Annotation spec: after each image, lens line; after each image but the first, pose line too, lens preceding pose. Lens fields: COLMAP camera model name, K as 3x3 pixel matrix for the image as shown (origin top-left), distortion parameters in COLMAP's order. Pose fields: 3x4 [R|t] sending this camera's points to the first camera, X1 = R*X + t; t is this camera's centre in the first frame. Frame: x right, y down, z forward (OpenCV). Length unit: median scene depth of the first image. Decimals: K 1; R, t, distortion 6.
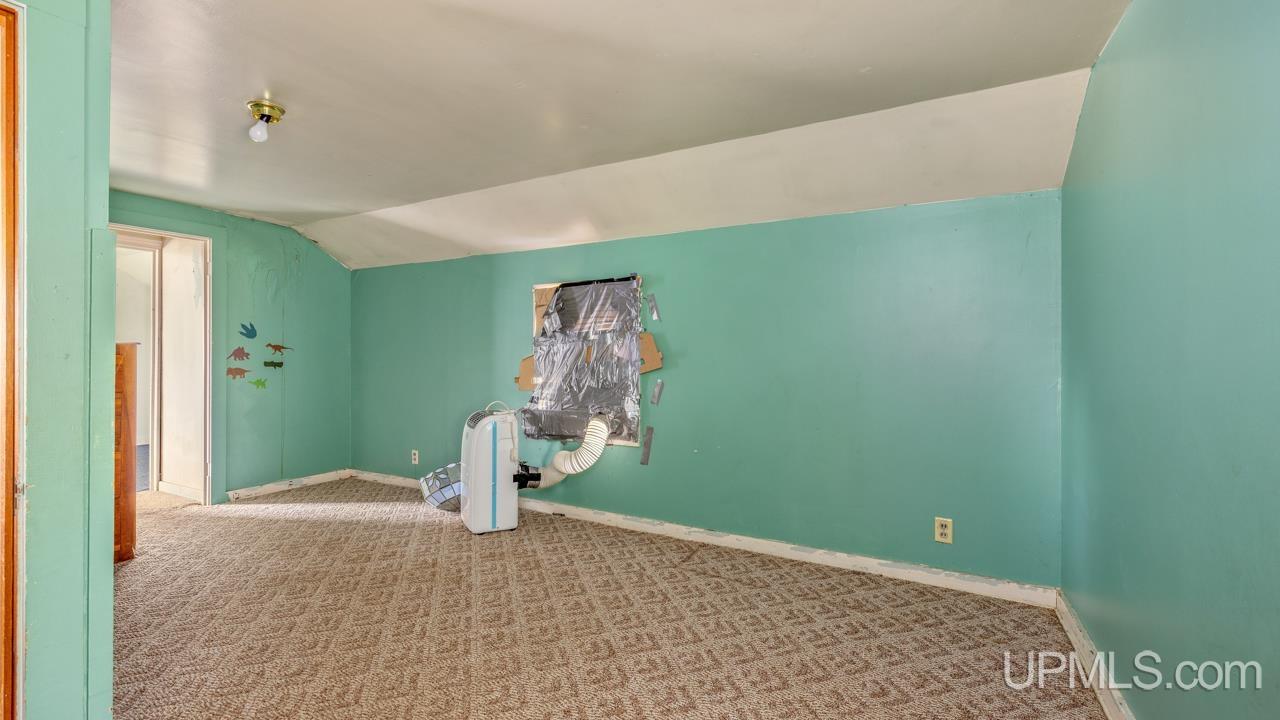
lens RADIAL K [[537.1, 0, 642.8], [0, 537.1, 353.6], [0, 0, 1]] dist [-0.001254, -0.000120]
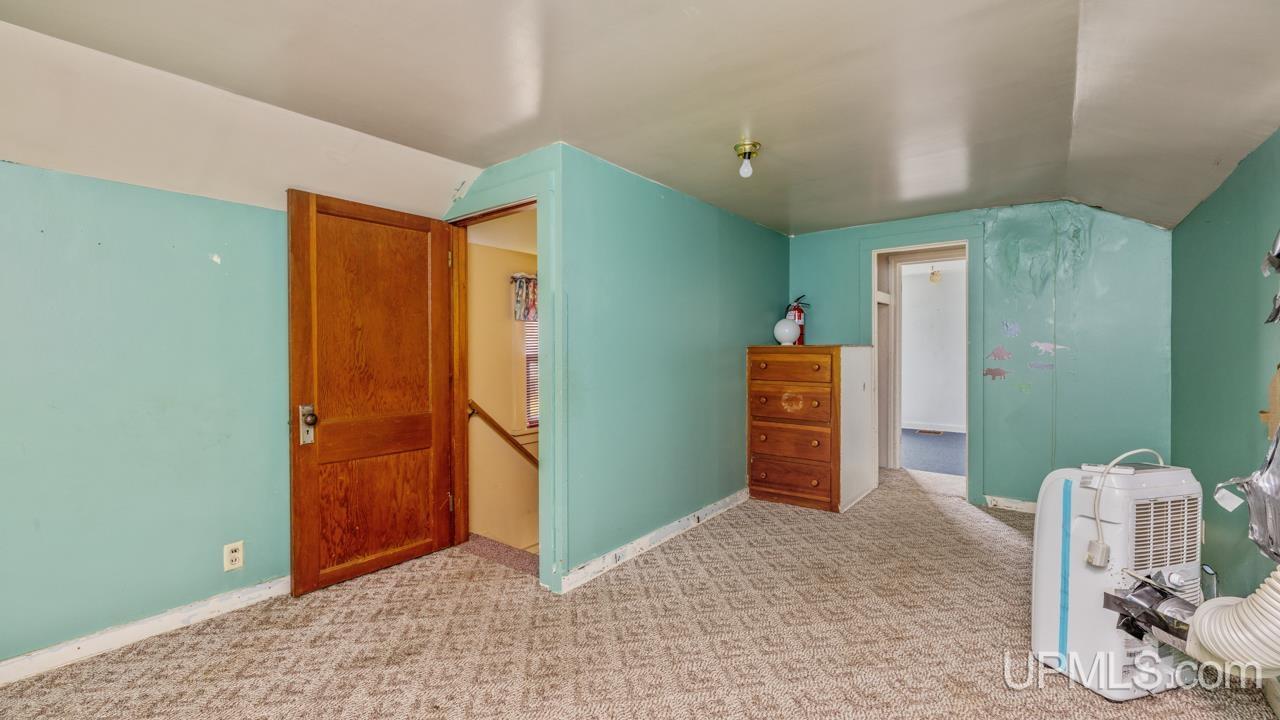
lens RADIAL K [[537.1, 0, 643.8], [0, 537.1, 356.4], [0, 0, 1]] dist [-0.001254, -0.000120]
pose [[-0.162442, 0.012419, -0.986640, 0.337631], [-0.001739, 0.999916, 0.012873, -0.007754], [0.986717, 0.003807, -0.162406, 0.646667]]
